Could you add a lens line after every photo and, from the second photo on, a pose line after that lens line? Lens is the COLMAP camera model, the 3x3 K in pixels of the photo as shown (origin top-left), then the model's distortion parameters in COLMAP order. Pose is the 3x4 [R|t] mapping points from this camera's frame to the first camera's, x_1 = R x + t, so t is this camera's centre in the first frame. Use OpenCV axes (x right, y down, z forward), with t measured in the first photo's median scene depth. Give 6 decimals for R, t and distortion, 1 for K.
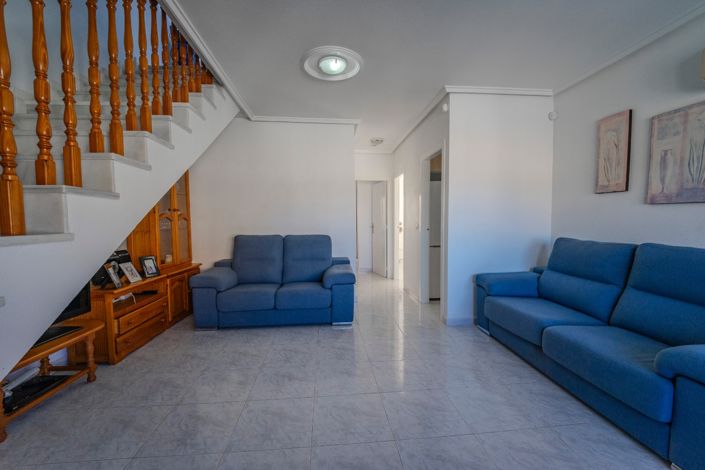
lens RADIAL K [[294.7, 0, 356.9], [0, 294.7, 239.8], [0, 0, 1]] dist [-0.006266, -0.004834]
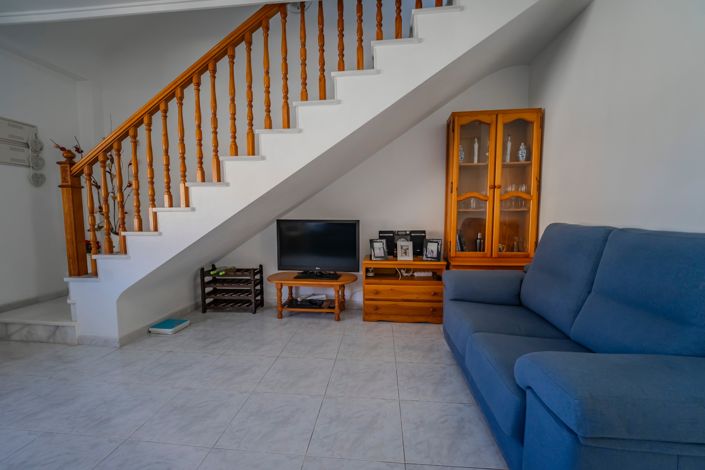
lens RADIAL K [[294.7, 0, 346.6], [0, 294.7, 236.0], [0, 0, 1]] dist [-0.006266, -0.004834]
pose [[-0.209391, 0.088406, -0.973827, 0.276112], [-0.052643, 0.993441, 0.101505, -0.034828], [0.976414, 0.072519, -0.203364, 0.921656]]
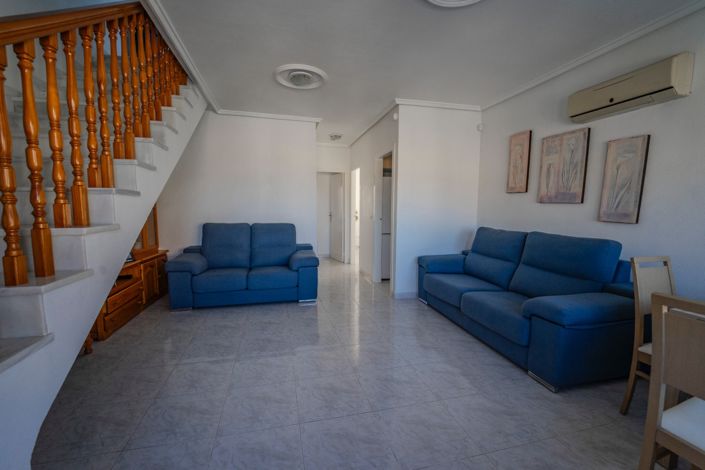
lens RADIAL K [[294.7, 0, 361.7], [0, 294.7, 243.8], [0, 0, 1]] dist [-0.006266, -0.004834]
pose [[0.985933, -0.005108, 0.167066, -0.035985], [-0.004373, 0.998403, 0.056330, -0.004129], [-0.167087, -0.056268, 0.984335, -0.183056]]
